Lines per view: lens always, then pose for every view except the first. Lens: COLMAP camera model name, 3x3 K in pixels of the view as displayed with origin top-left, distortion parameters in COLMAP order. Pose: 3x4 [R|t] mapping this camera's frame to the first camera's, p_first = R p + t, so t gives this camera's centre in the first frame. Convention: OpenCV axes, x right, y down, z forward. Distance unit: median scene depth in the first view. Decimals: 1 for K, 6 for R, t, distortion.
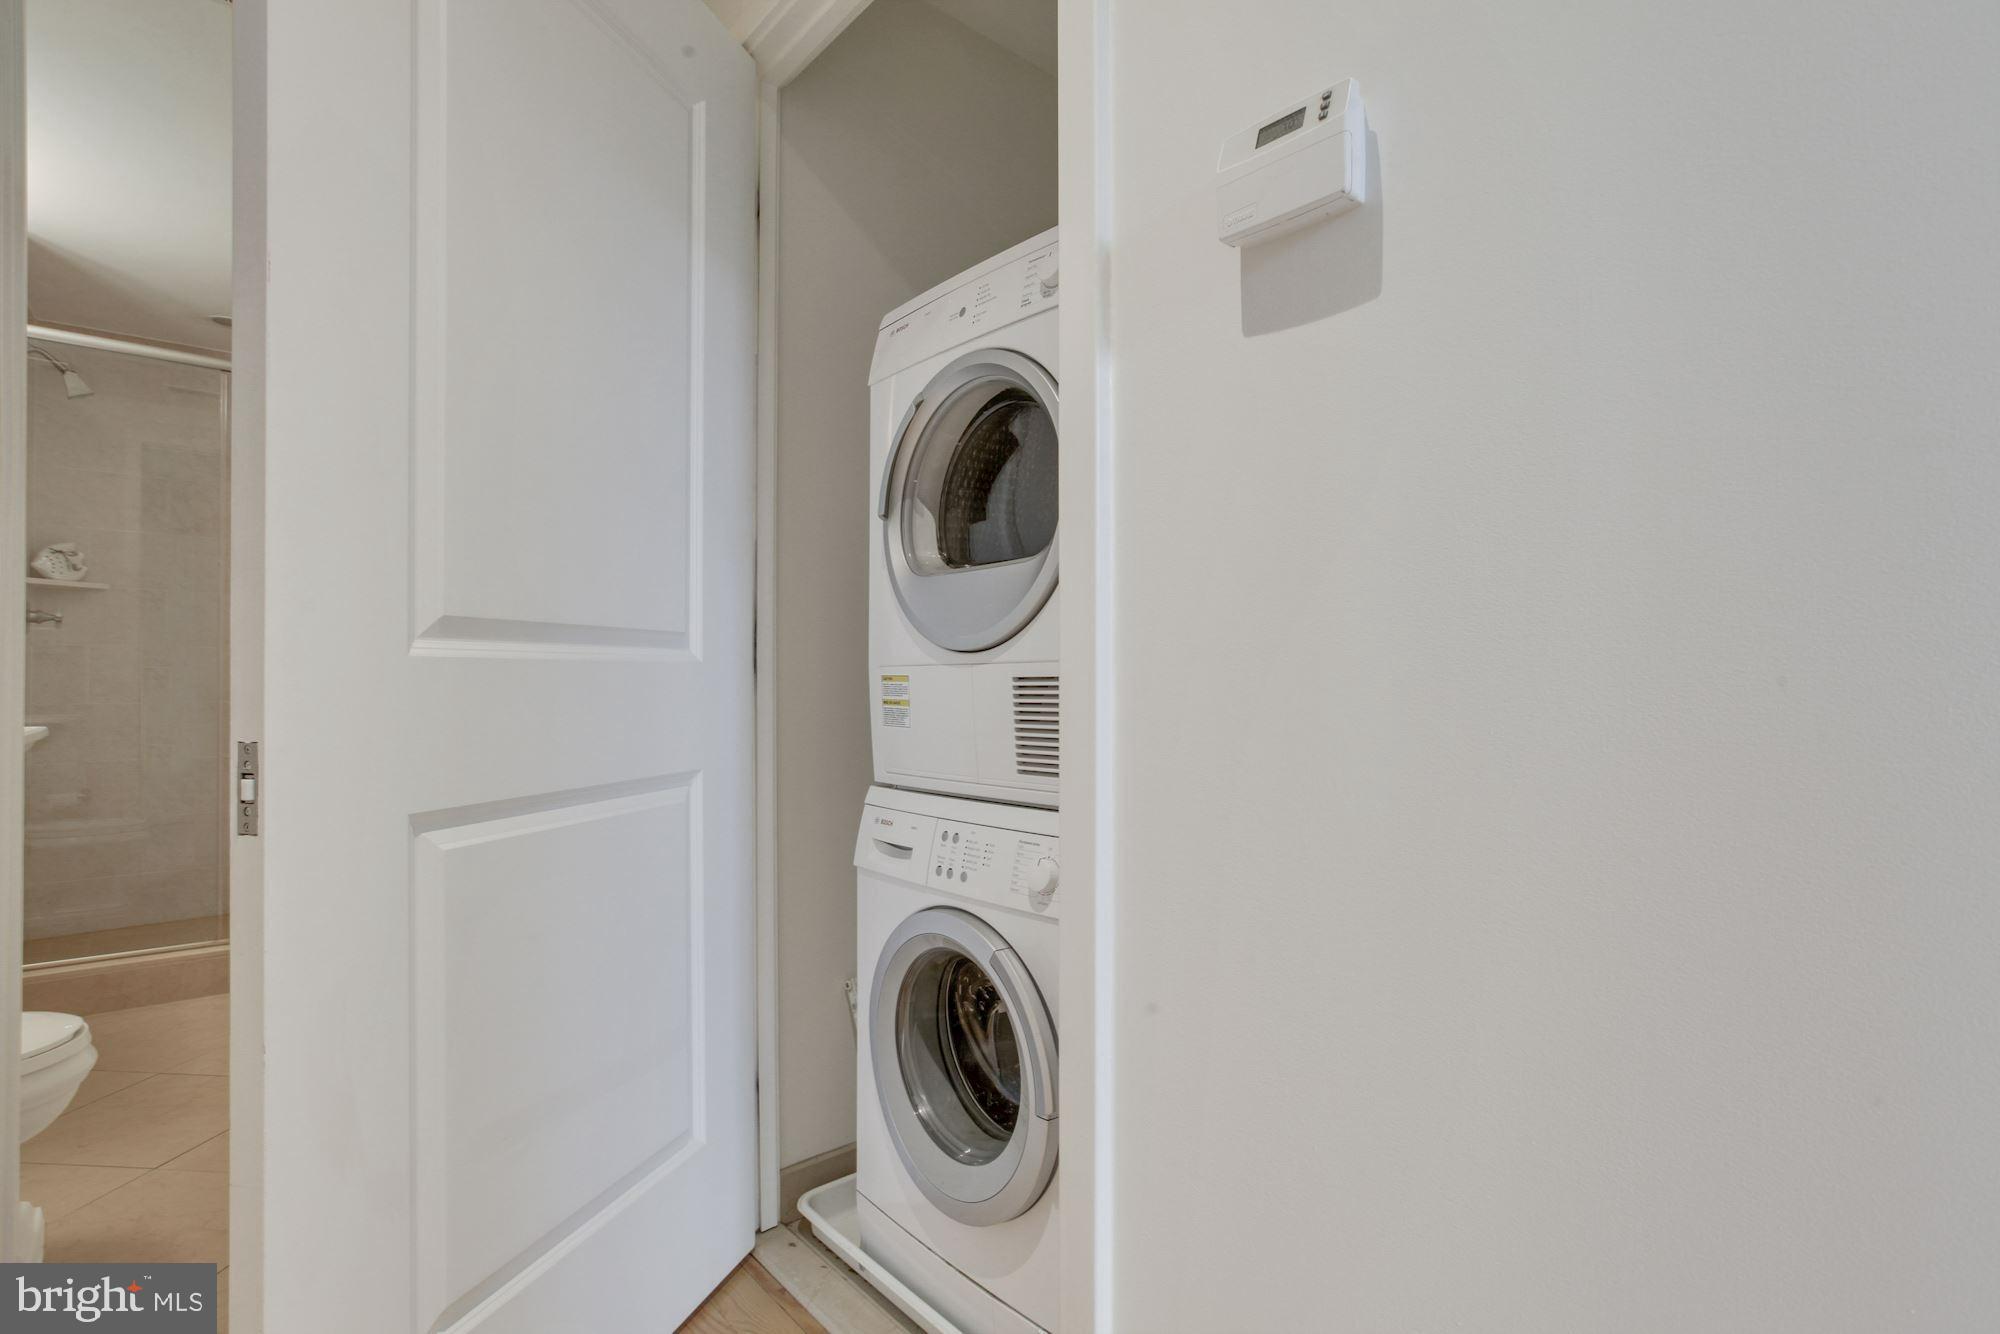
lens RADIAL K [[995.3, 0, 1004.2], [0, 995.3, 708.4], [0, 0, 1]] dist [-0.054985, 0.024986]
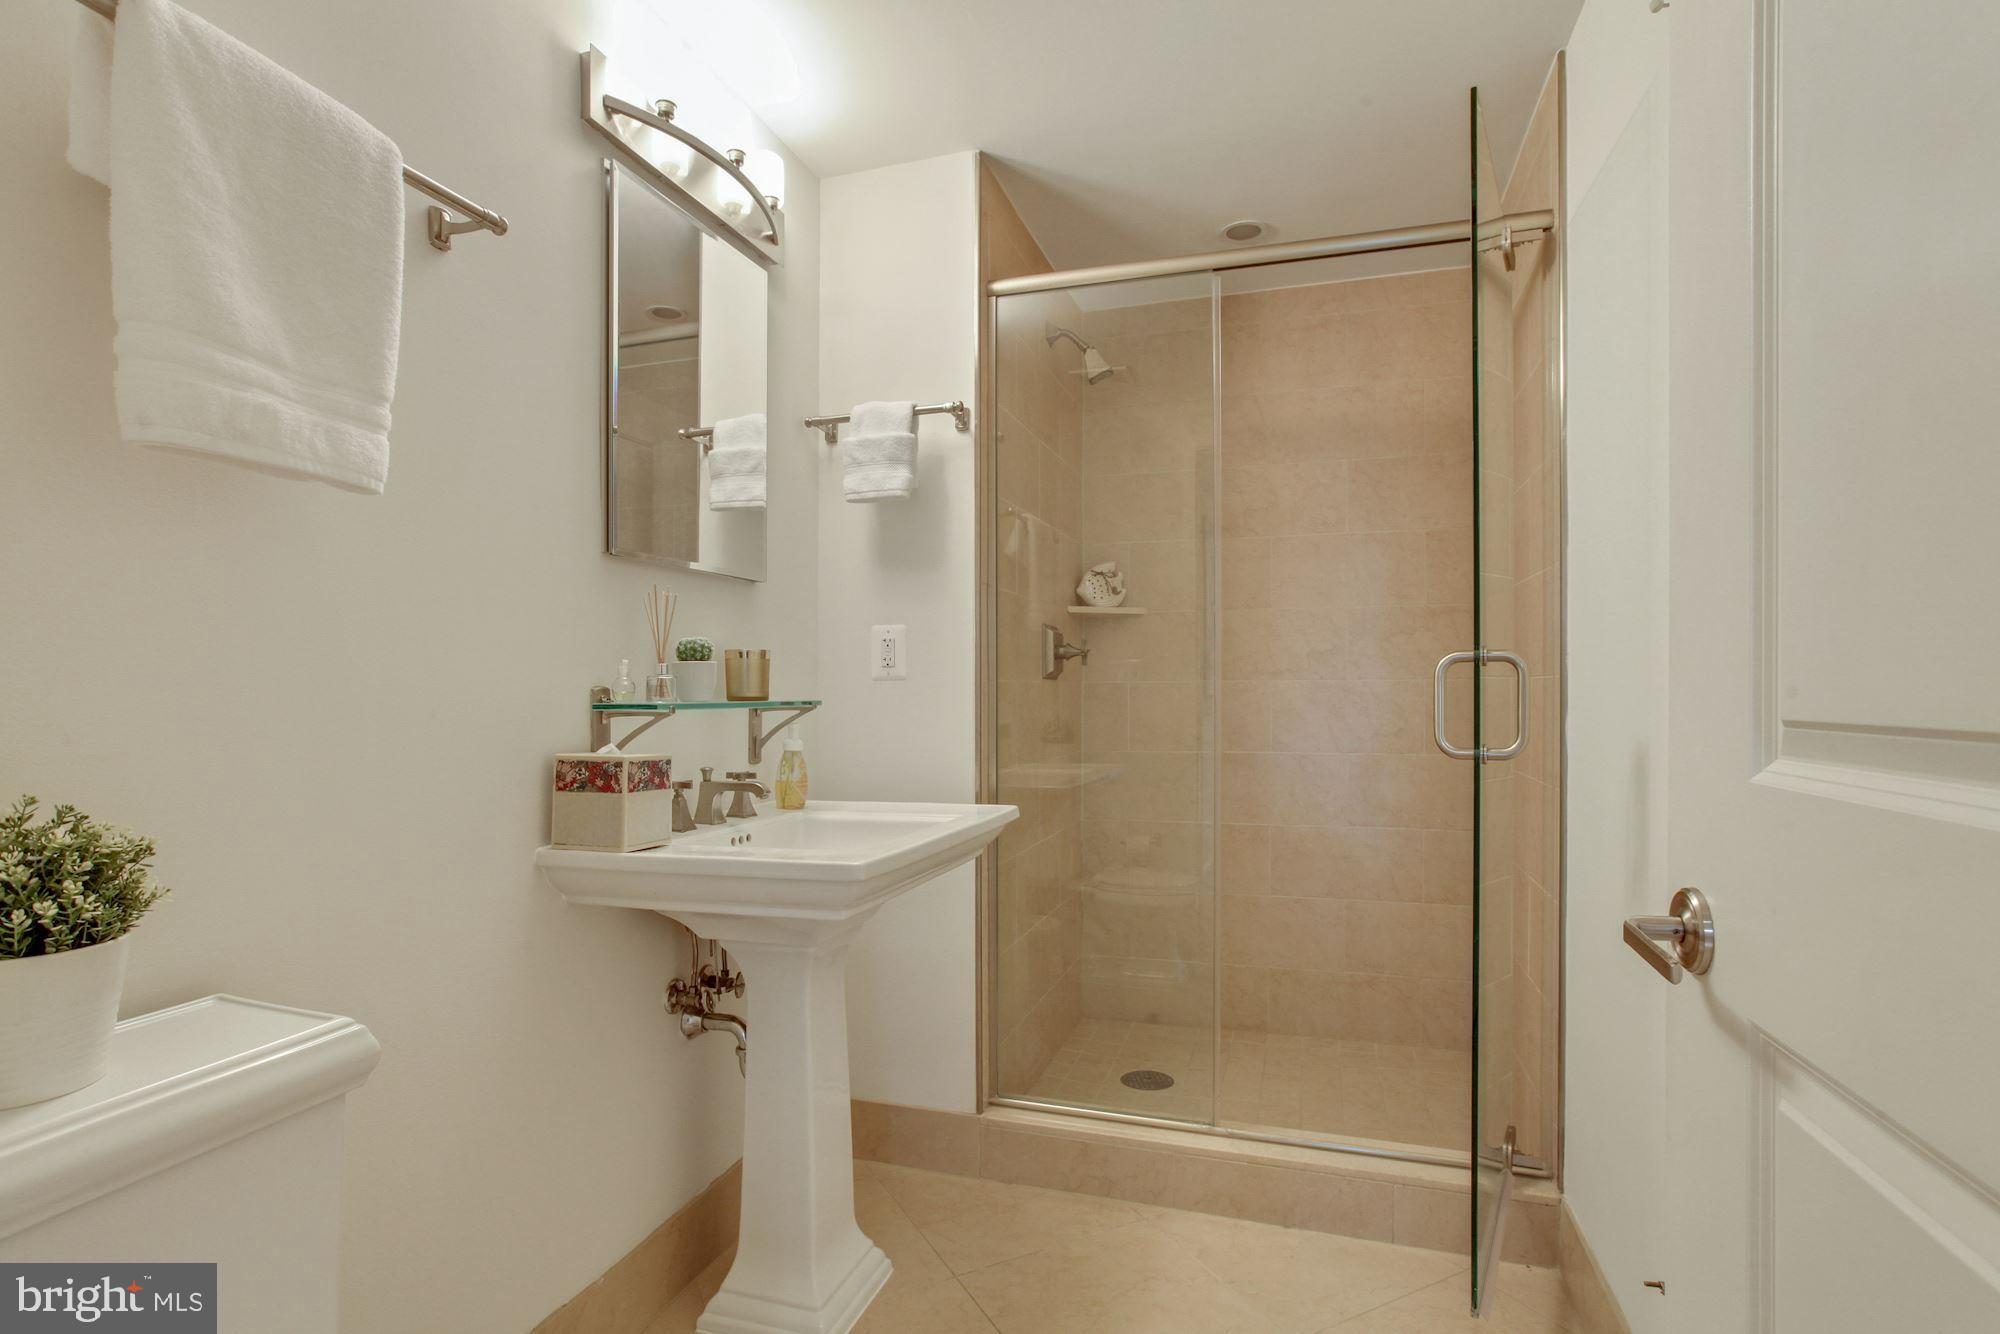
lens RADIAL K [[995.3, 0, 1004.2], [0, 995.3, 708.4], [0, 0, 1]] dist [-0.054985, 0.024986]
pose [[0.541747, 0.000177, -0.840541, -0.287518], [-0.007243, 0.999964, -0.004459, -0.038907], [0.840510, 0.008504, 0.541729, 0.454710]]
